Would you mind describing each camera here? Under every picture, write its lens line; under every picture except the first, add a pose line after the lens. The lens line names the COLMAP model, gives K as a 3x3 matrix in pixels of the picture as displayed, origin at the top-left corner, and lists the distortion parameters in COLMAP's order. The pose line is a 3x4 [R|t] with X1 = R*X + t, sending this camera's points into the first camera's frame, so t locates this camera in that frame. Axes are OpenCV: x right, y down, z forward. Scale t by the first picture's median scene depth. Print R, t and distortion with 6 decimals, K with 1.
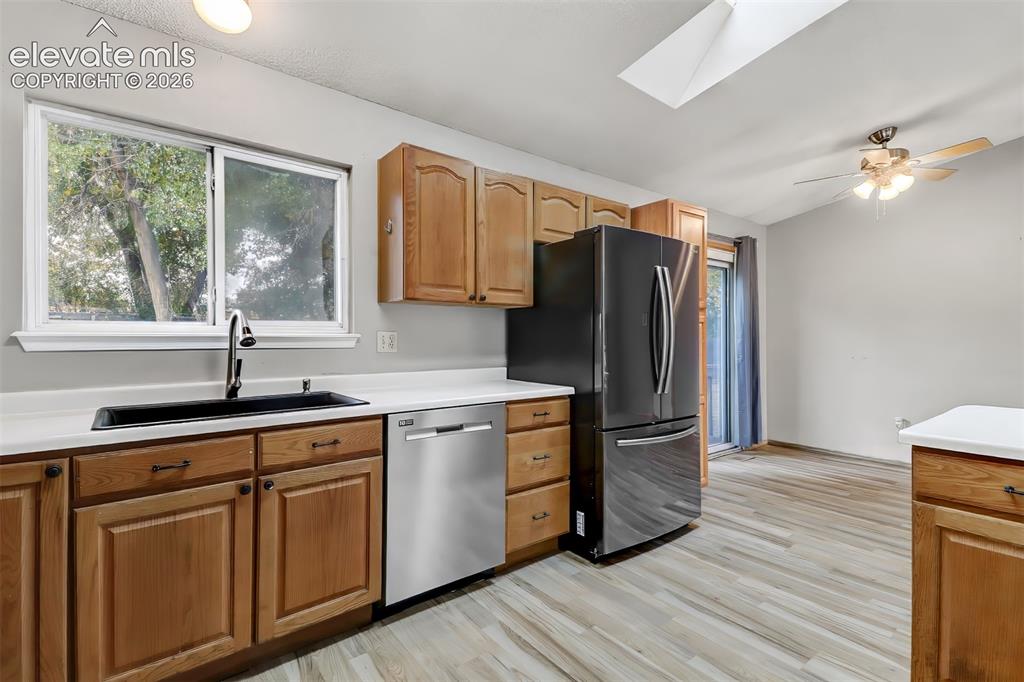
lens RADIAL K [[475.1, 0, 519.2], [0, 475.1, 336.1], [0, 0, 1]] dist [0.031318, 0.000285]
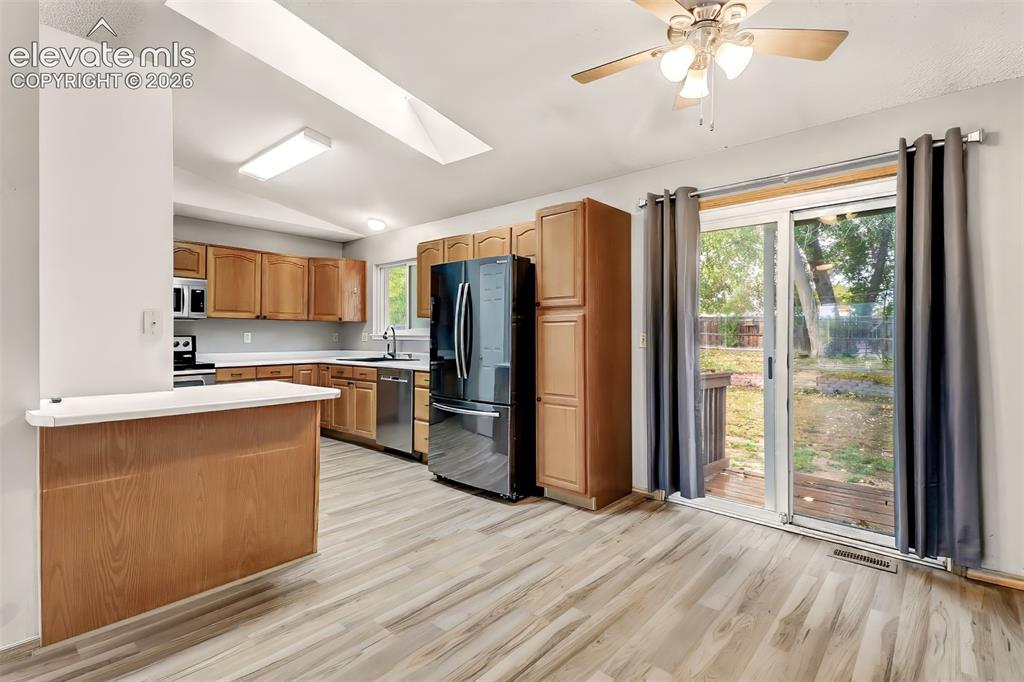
lens RADIAL K [[475.1, 0, 519.2], [0, 475.1, 336.1], [0, 0, 1]] dist [0.031318, 0.000285]
pose [[0.175218, -0.005610, -0.984514, 1.872712], [0.002155, 0.999984, -0.005314, 0.016522], [0.984527, -0.001191, 0.175227, 1.055139]]
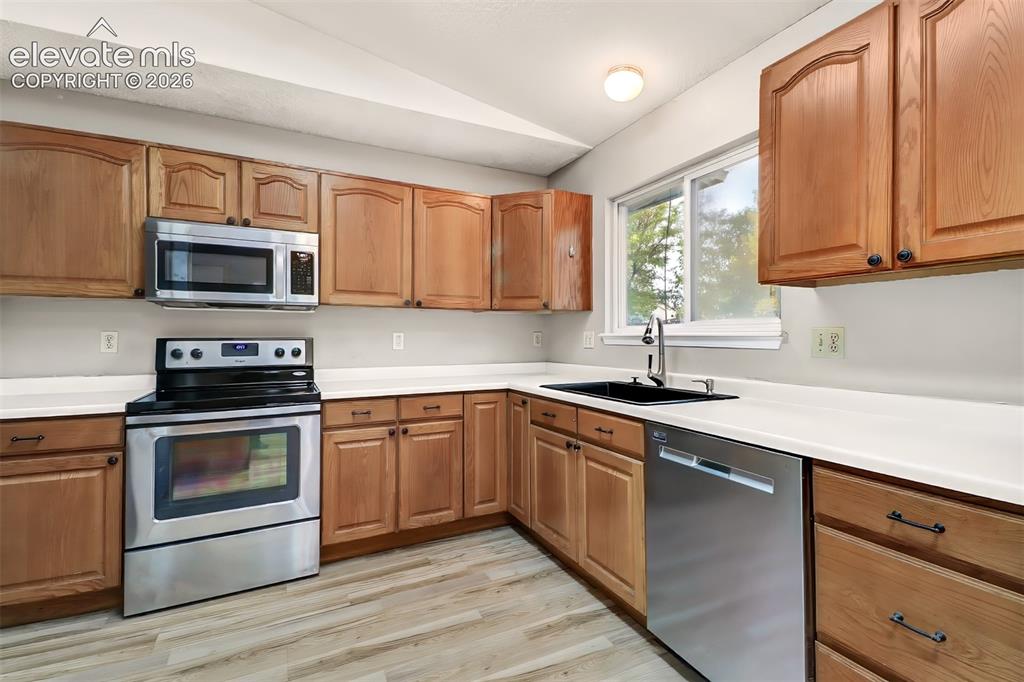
lens RADIAL K [[475.1, 0, 519.2], [0, 475.1, 336.1], [0, 0, 1]] dist [0.031318, 0.000285]
pose [[-0.215034, -0.006908, -0.976582, 0.552322], [0.003698, 0.999962, -0.007888, 0.007378], [0.976600, -0.005308, -0.215000, 0.781164]]
